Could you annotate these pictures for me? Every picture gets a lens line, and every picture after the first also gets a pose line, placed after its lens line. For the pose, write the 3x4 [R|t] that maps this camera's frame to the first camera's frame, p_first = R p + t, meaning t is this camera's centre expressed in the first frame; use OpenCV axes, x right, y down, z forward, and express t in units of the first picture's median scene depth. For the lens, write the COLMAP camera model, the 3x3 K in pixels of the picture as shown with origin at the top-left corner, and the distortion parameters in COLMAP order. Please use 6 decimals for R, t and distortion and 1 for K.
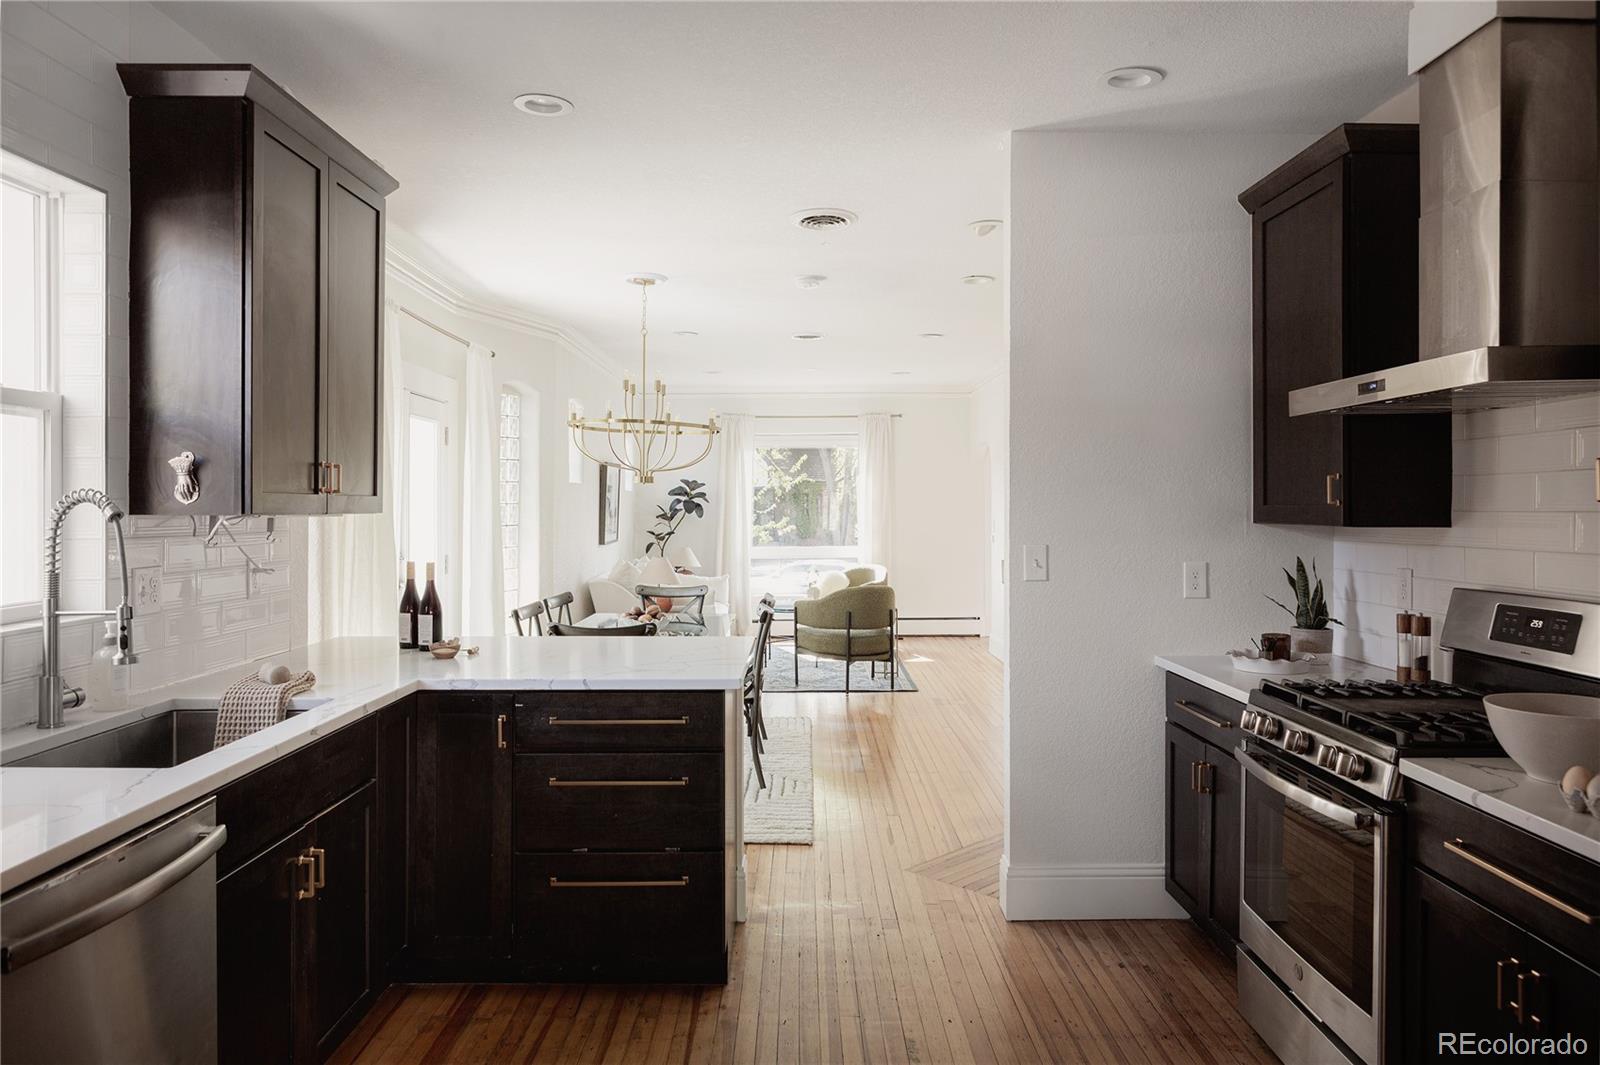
lens RADIAL K [[1148.7, 0, 806.6], [0, 1148.7, 500.8], [0, 0, 1]] dist [-0.016664, 0.009853]
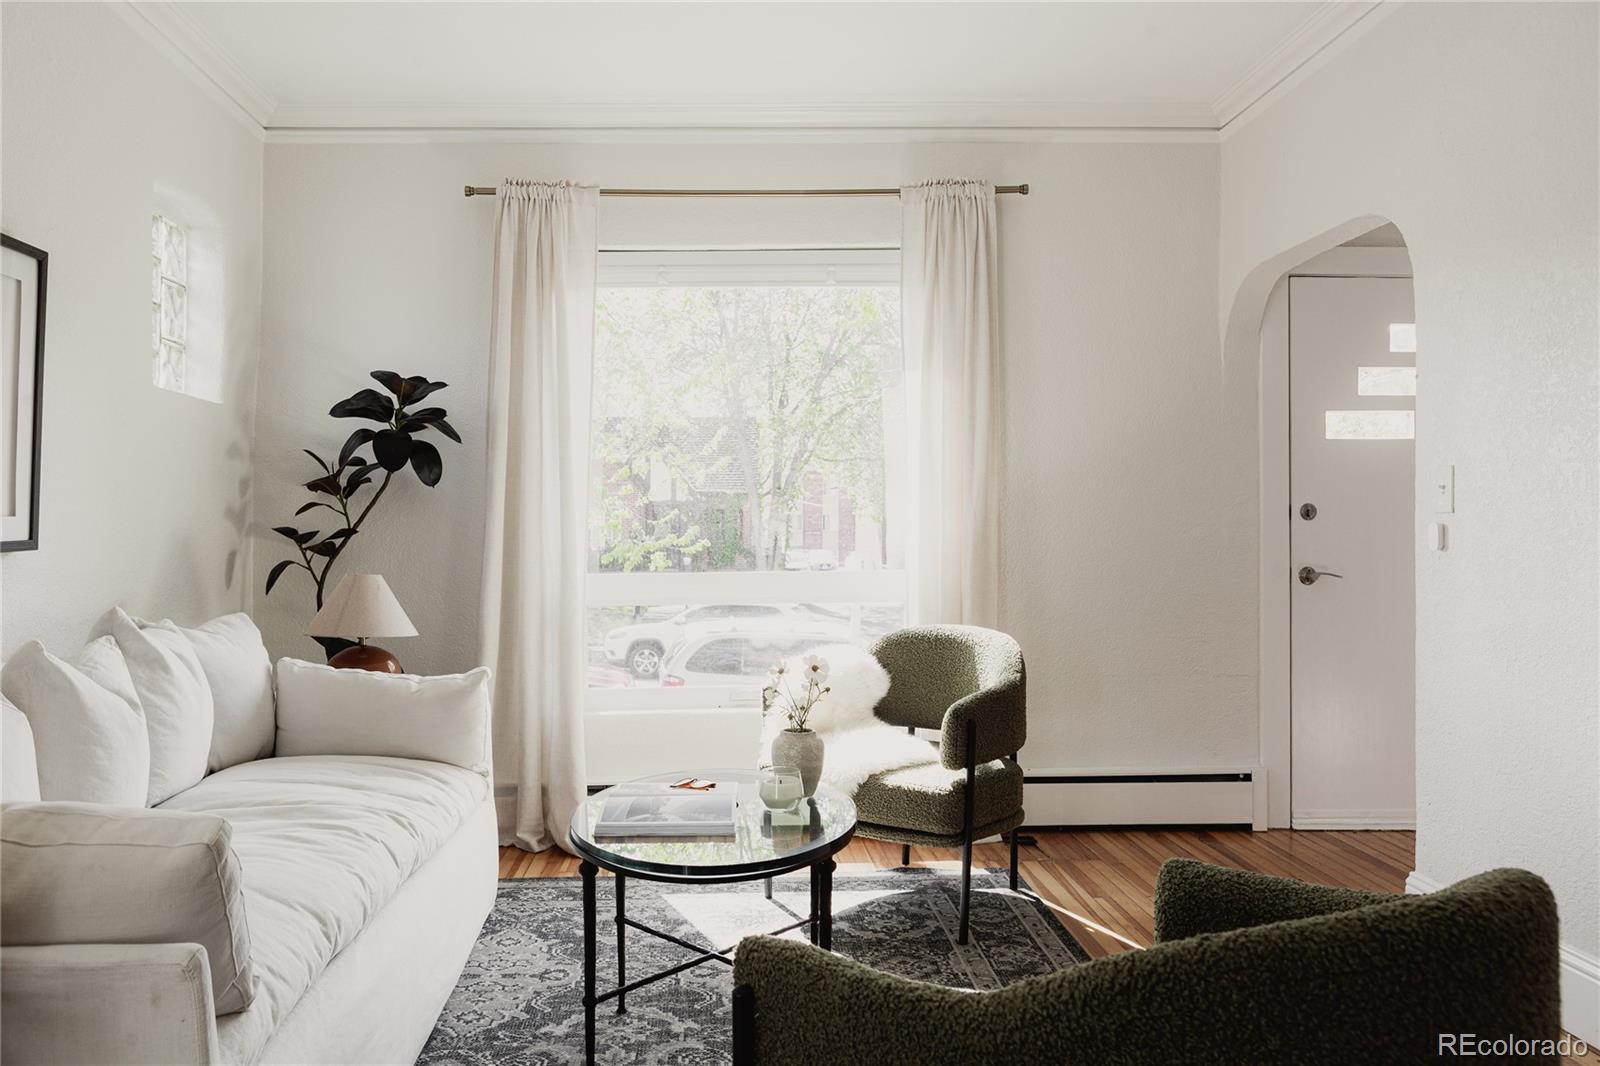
lens RADIAL K [[1284.8, 0, 799.9], [0, 1284.8, 528.5], [0, 0, 1]] dist [-0.000941, 0.000045]
pose [[0.997984, -0.000747, 0.063457, -0.019284], [0.000878, 0.999998, -0.002024, 0.055159], [-0.063455, 0.002076, 0.997983, 1.225625]]
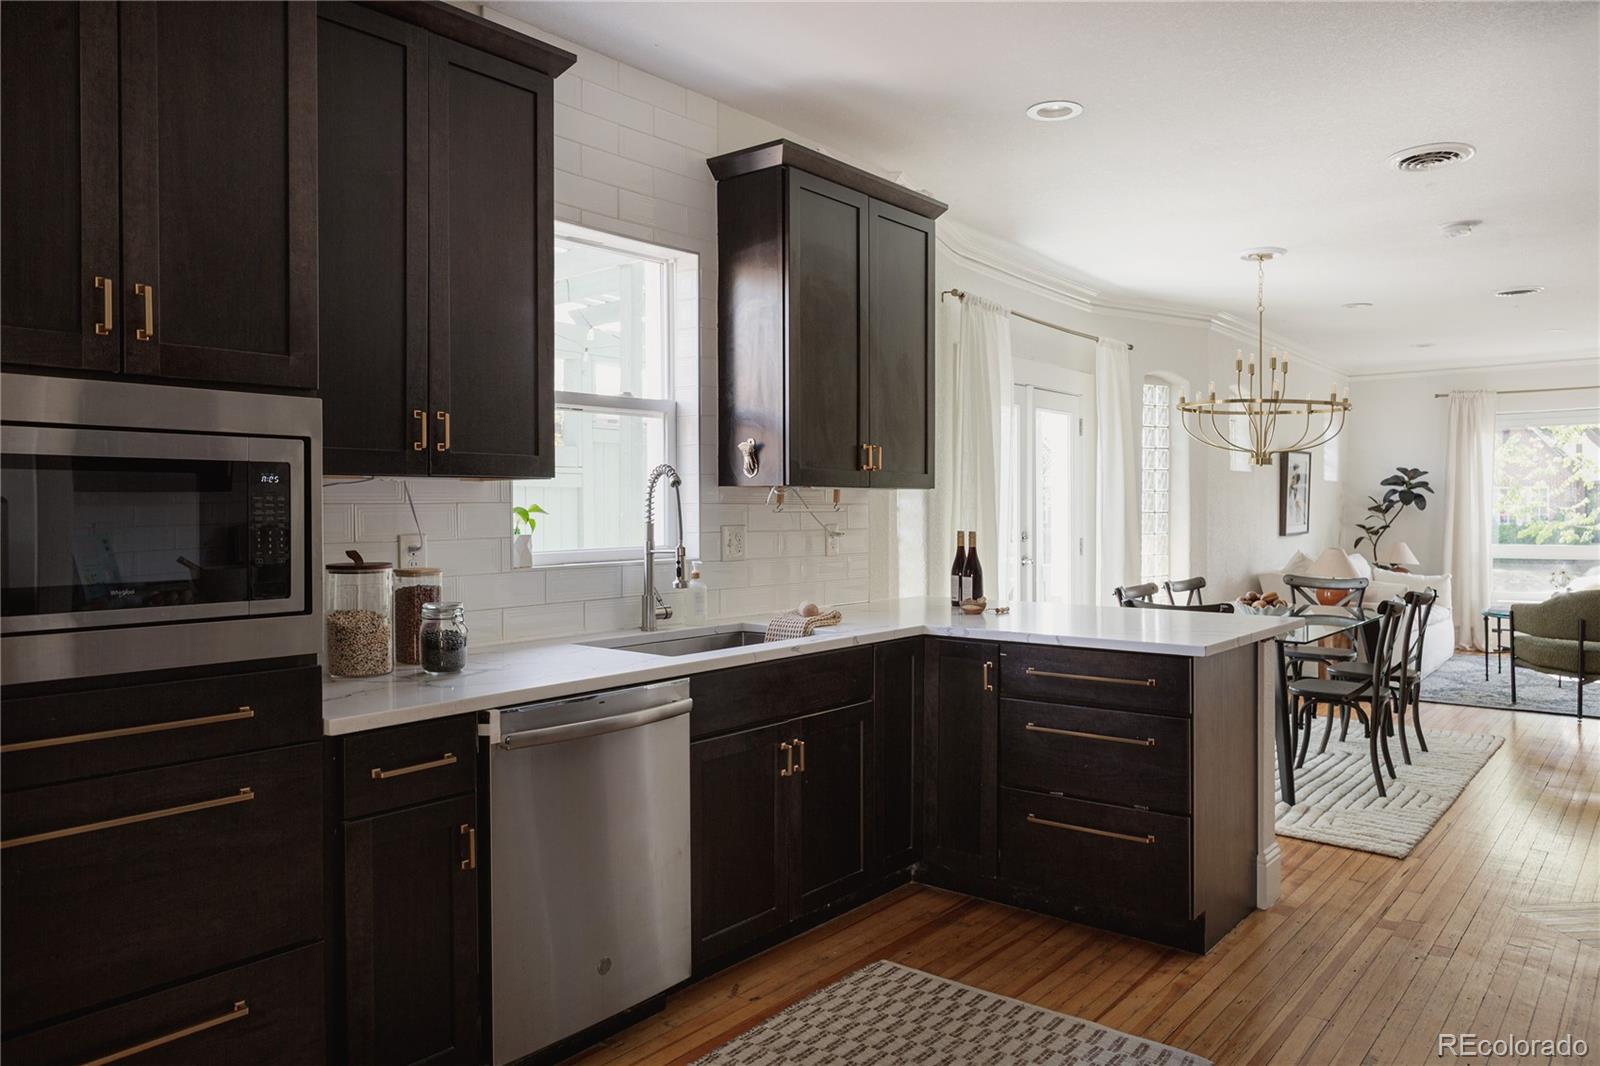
lens RADIAL K [[1112.7, 0, 747.2], [0, 1112.7, 501.3], [0, 0, 1]] dist [-0.001688, 0.006748]
pose [[0.759492, -0.004713, -0.650500, 0.141299], [0.004099, 0.999989, -0.002460, 0.015836], [0.650504, -0.000798, 0.759502, 0.005574]]
